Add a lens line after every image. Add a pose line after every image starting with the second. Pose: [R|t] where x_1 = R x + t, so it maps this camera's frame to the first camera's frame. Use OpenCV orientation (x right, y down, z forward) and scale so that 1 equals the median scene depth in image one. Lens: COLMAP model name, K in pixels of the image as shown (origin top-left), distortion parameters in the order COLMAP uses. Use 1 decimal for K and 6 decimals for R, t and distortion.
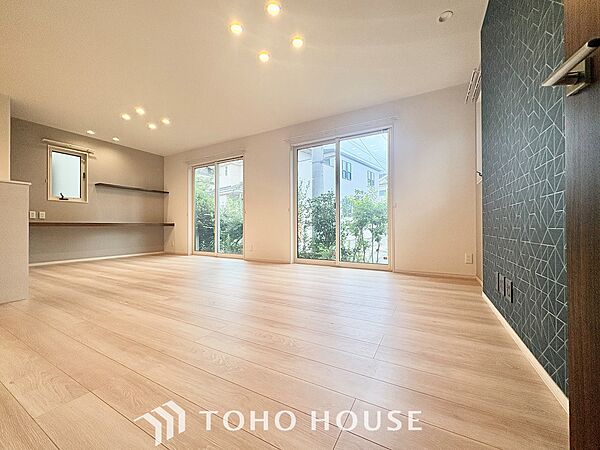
lens RADIAL K [[238.4, 0, 300.0], [0, 238.4, 225.0], [0, 0, 1]] dist [-0.002090, -0.000079]
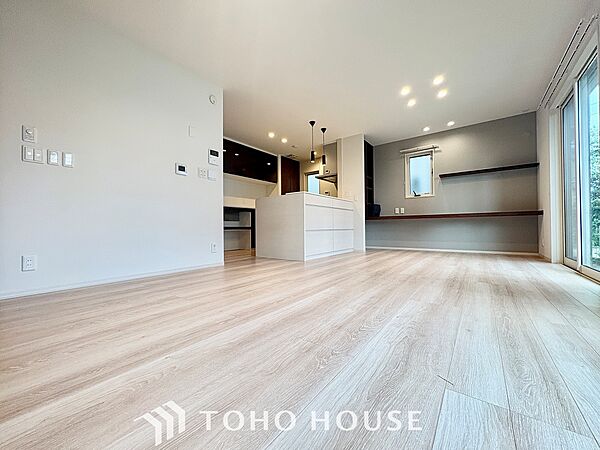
lens RADIAL K [[238.4, 0, 300.0], [0, 238.4, 225.0], [0, 0, 1]] dist [-0.002090, -0.000079]
pose [[-0.142561, -0.005627, -0.989770, 0.212805], [0.018695, 0.999790, -0.008377, 0.029561], [0.989609, -0.019698, -0.142426, 0.508870]]
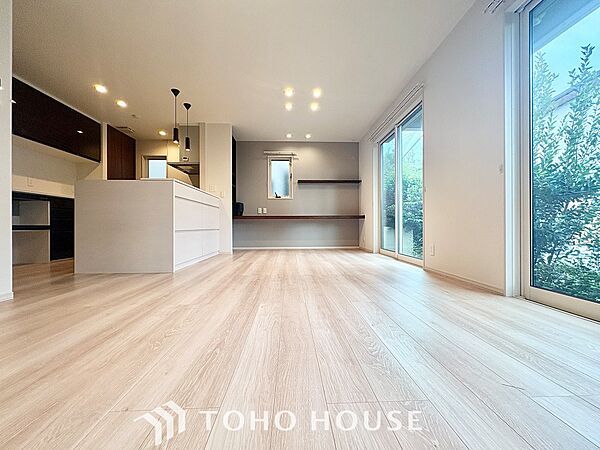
lens RADIAL K [[238.4, 0, 300.0], [0, 238.4, 225.0], [0, 0, 1]] dist [-0.002090, -0.000079]
pose [[0.515711, -0.002087, -0.856760, 0.108087], [0.009454, 0.999950, 0.003255, 0.027782], [0.856711, -0.009779, 0.515705, 0.392366]]
